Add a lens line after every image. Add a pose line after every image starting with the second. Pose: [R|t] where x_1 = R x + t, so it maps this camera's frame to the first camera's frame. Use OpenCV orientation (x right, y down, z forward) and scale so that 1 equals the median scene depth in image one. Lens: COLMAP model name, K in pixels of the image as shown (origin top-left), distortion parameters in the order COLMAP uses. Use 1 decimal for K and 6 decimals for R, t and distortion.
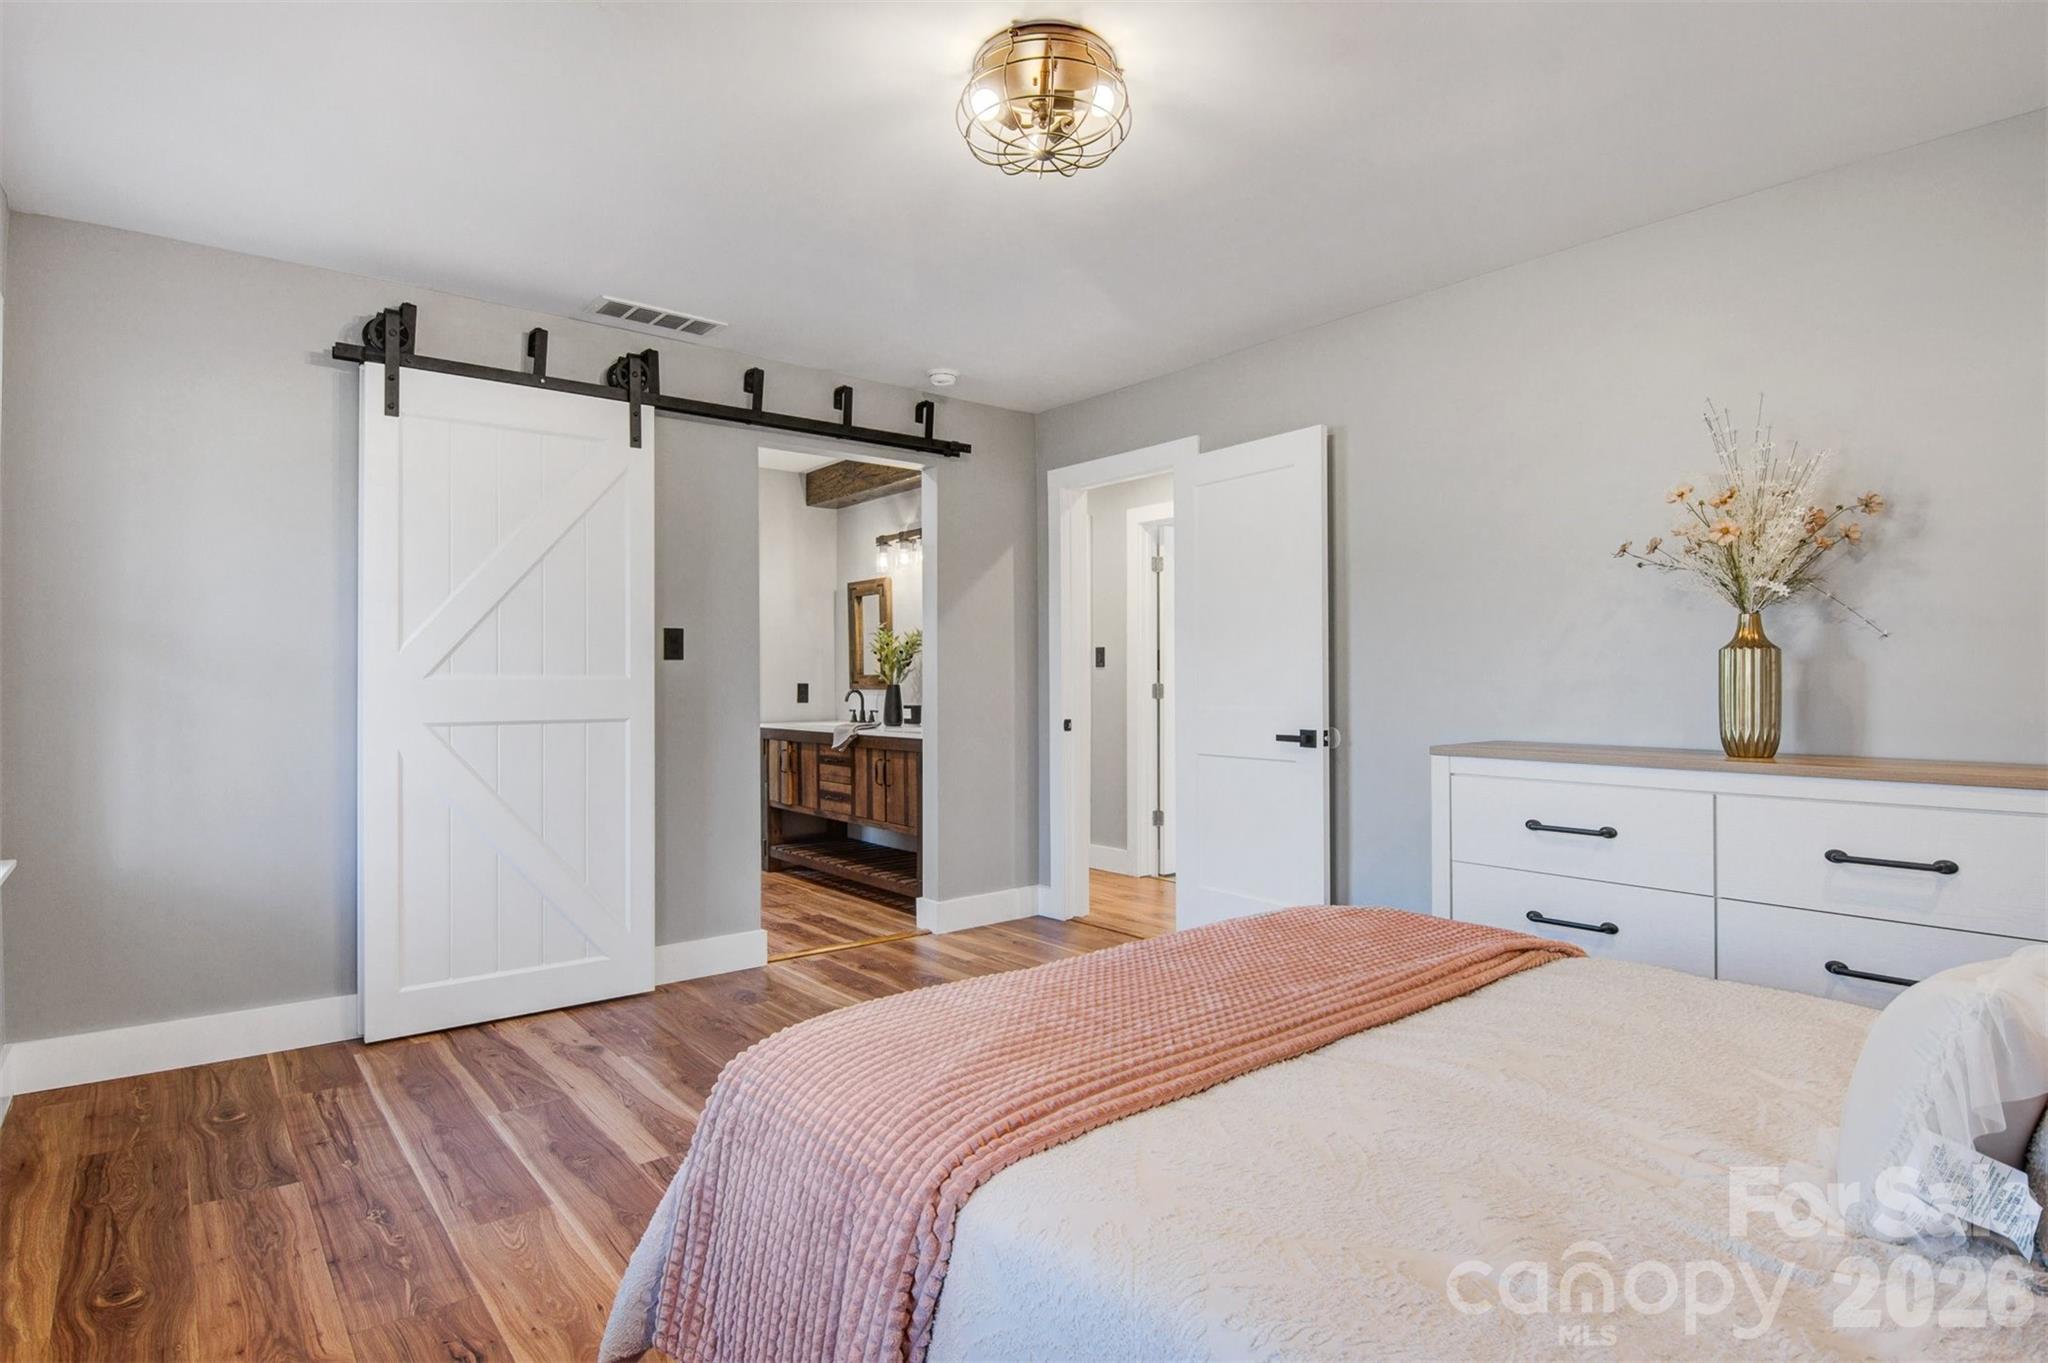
lens RADIAL K [[1081.8, 0, 1025.0], [0, 1081.8, 682.1], [0, 0, 1]] dist [-0.006426, -0.000562]
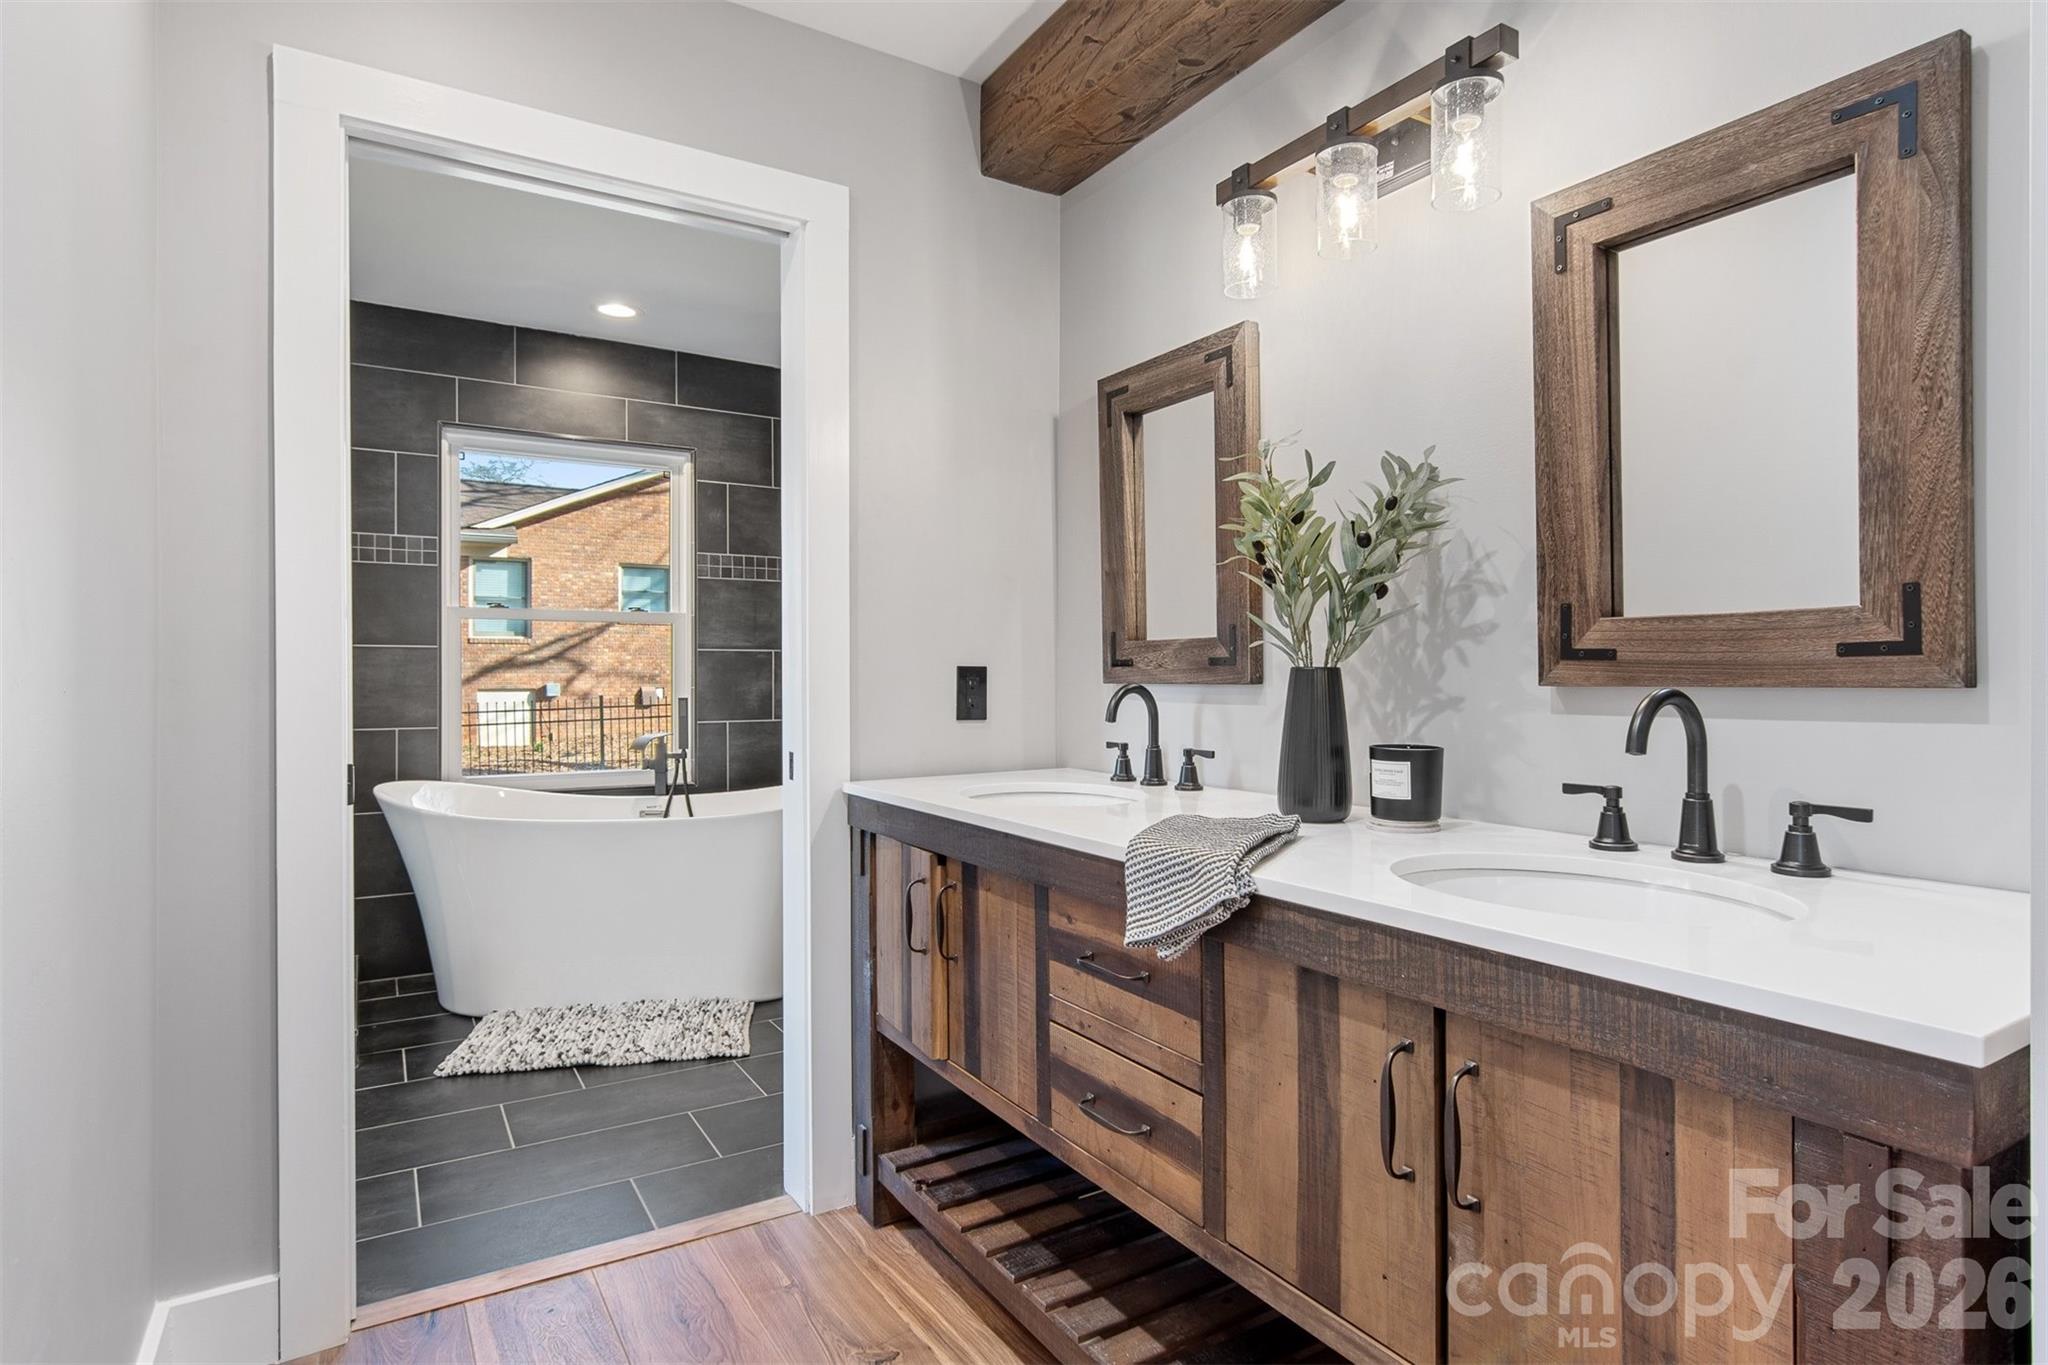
lens RADIAL K [[1081.8, 0, 1024.6], [0, 1081.8, 673.0], [0, 0, 1]] dist [-0.006426, -0.000562]
pose [[0.992150, -0.000350, -0.125053, -0.153744], [0.000413, 1.000000, 0.000471, 0.003429], [0.125053, -0.000519, 0.992150, 0.693788]]
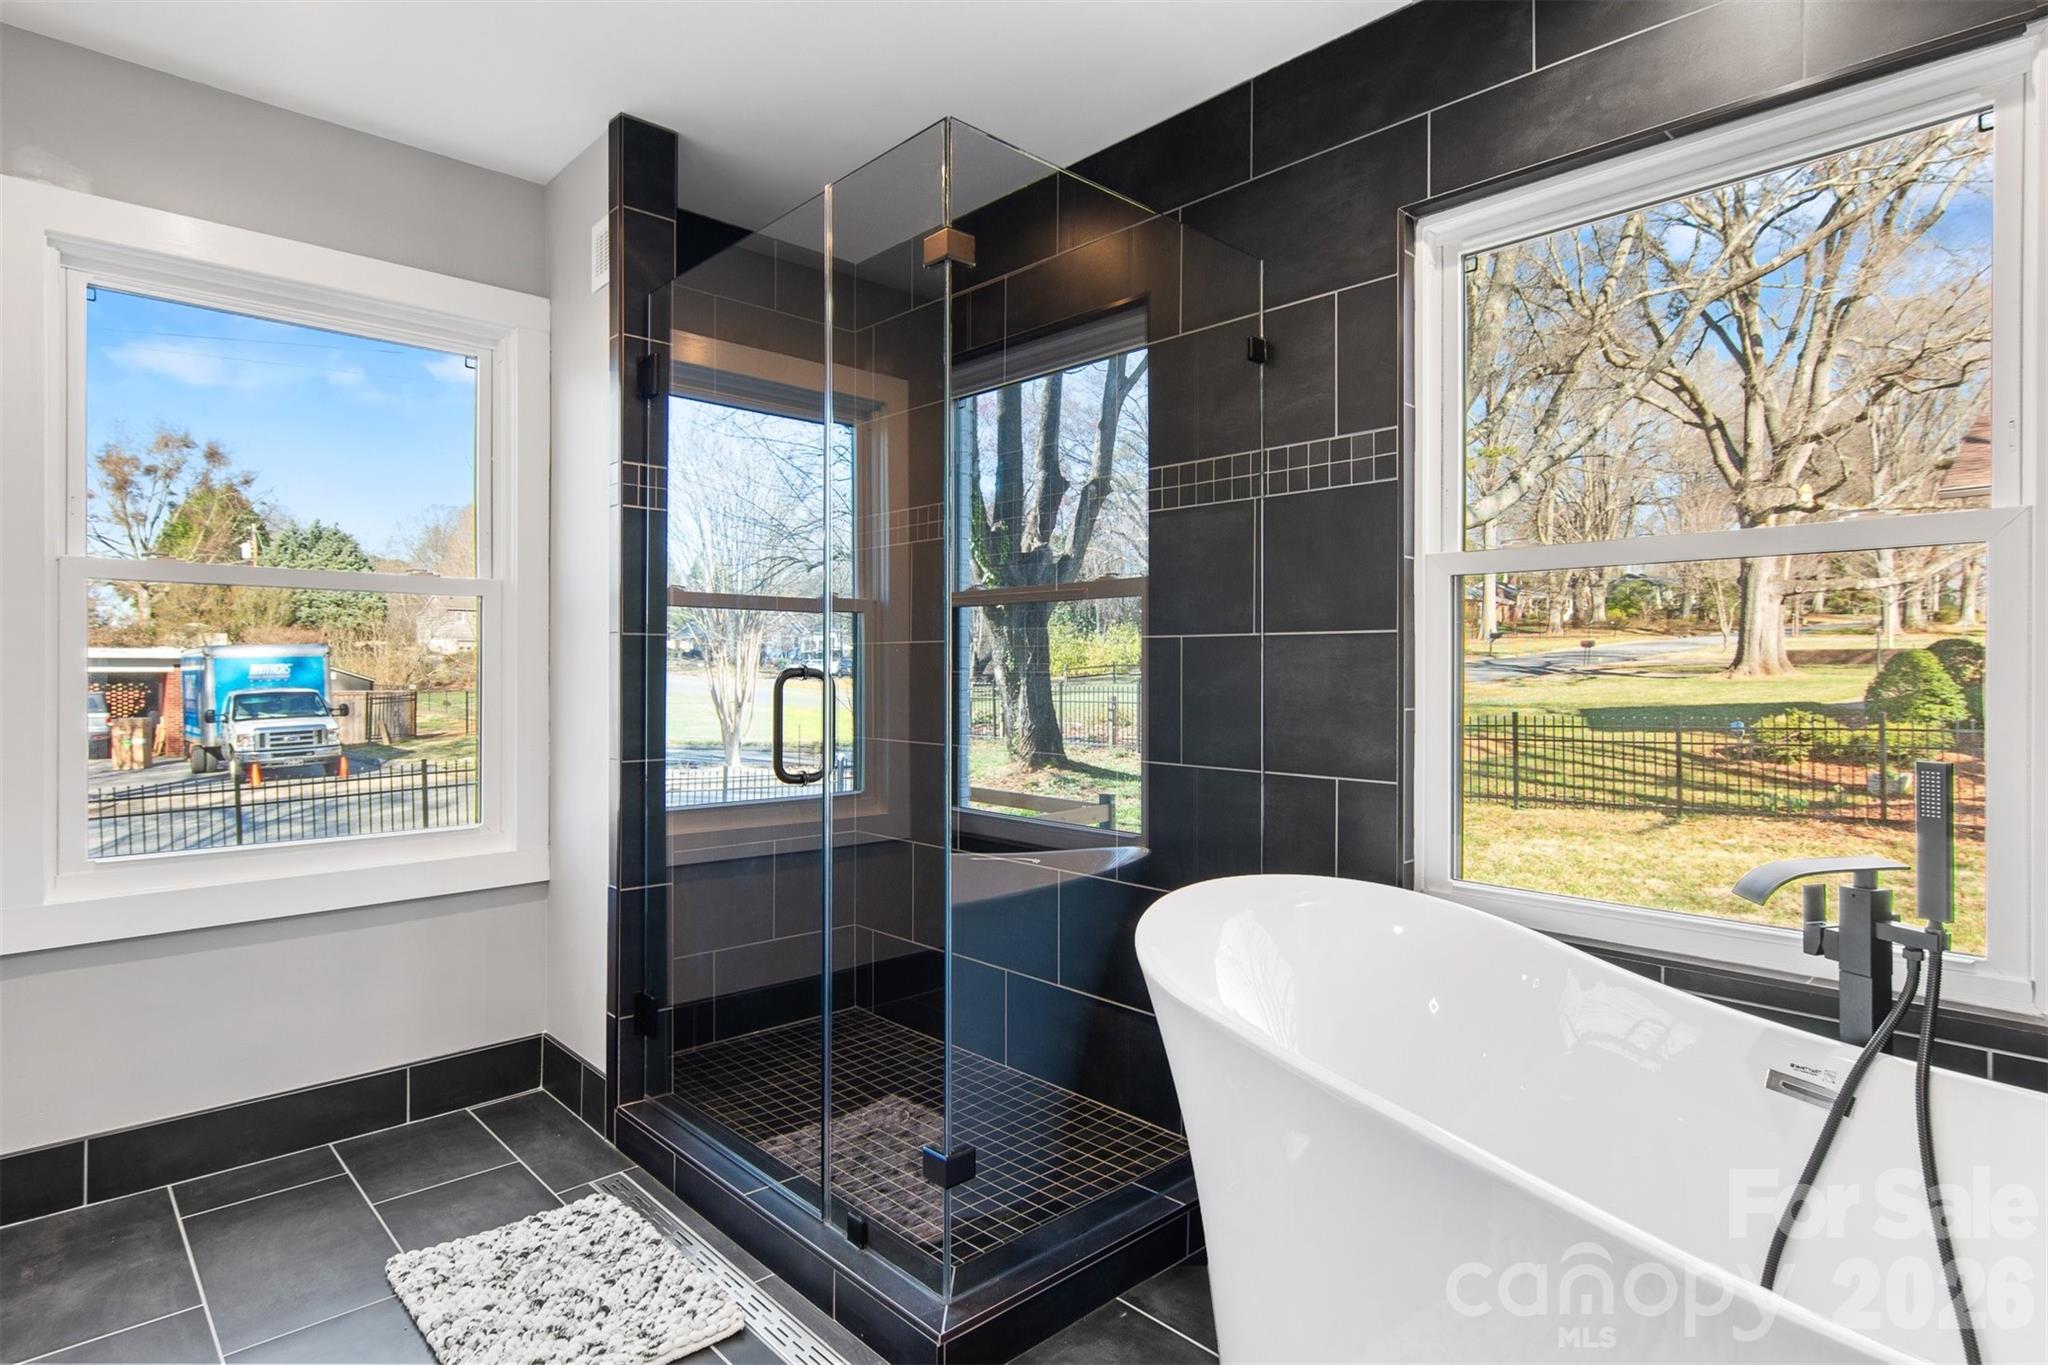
lens RADIAL K [[1081.8, 0, 1025.5], [0, 1081.8, 667.1], [0, 0, 1]] dist [-0.006426, -0.000562]
pose [[0.078174, 0.002424, -0.996937, -0.190507], [-0.003410, 0.999992, 0.002164, 0.001627], [0.996934, 0.003231, 0.078181, 0.870297]]
